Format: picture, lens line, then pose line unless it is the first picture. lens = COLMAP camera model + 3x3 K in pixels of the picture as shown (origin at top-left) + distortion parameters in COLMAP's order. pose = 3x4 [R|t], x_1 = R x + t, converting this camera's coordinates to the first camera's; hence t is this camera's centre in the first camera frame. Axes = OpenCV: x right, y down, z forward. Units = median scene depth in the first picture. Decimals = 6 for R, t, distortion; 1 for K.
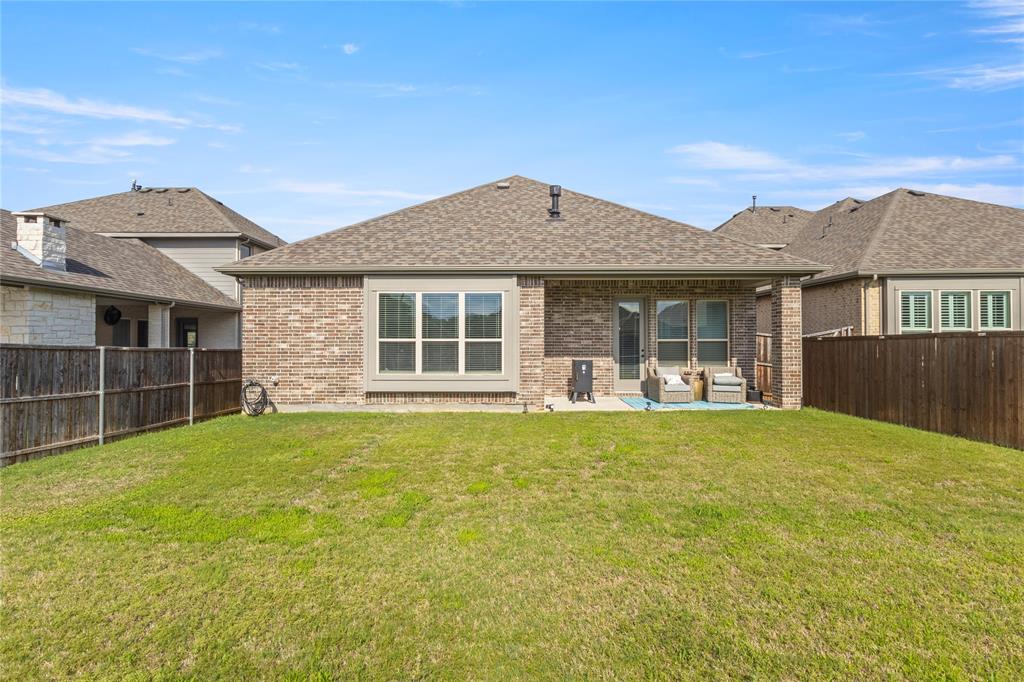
lens RADIAL K [[472.4, 0, 512.4], [0, 472.4, 340.1], [0, 0, 1]] dist [0.002561, 0.001623]
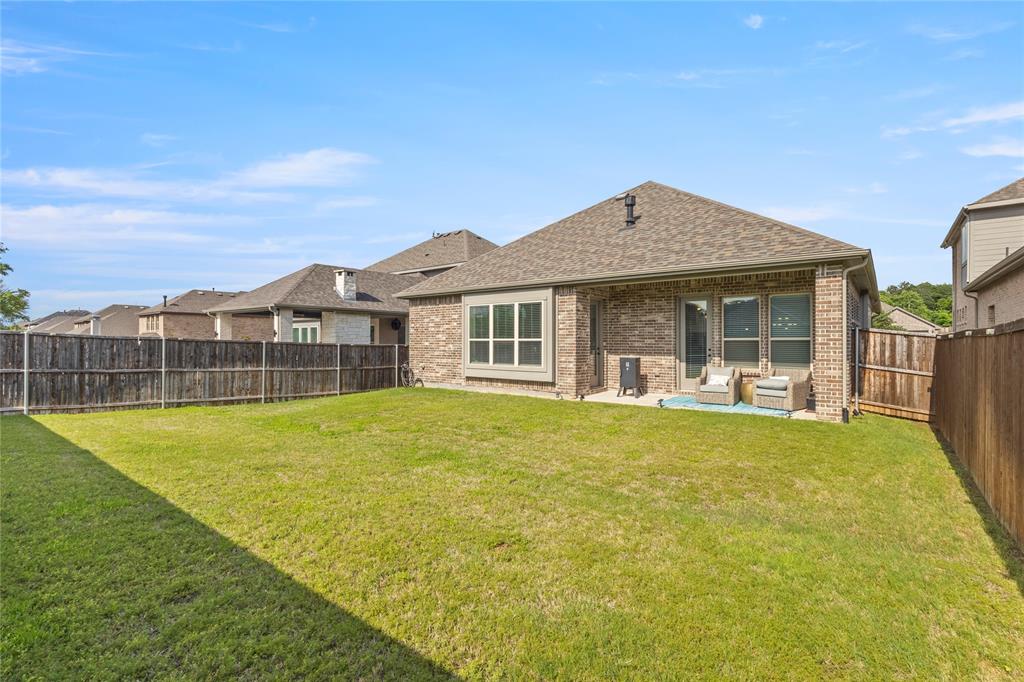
lens RADIAL K [[472.4, 0, 509.5], [0, 472.4, 341.5], [0, 0, 1]] dist [0.002561, 0.001623]
pose [[0.783549, 0.001774, -0.621328, 0.668241], [0.004176, 0.999958, 0.008121, -0.005710], [0.621316, -0.008958, 0.783509, -0.024436]]
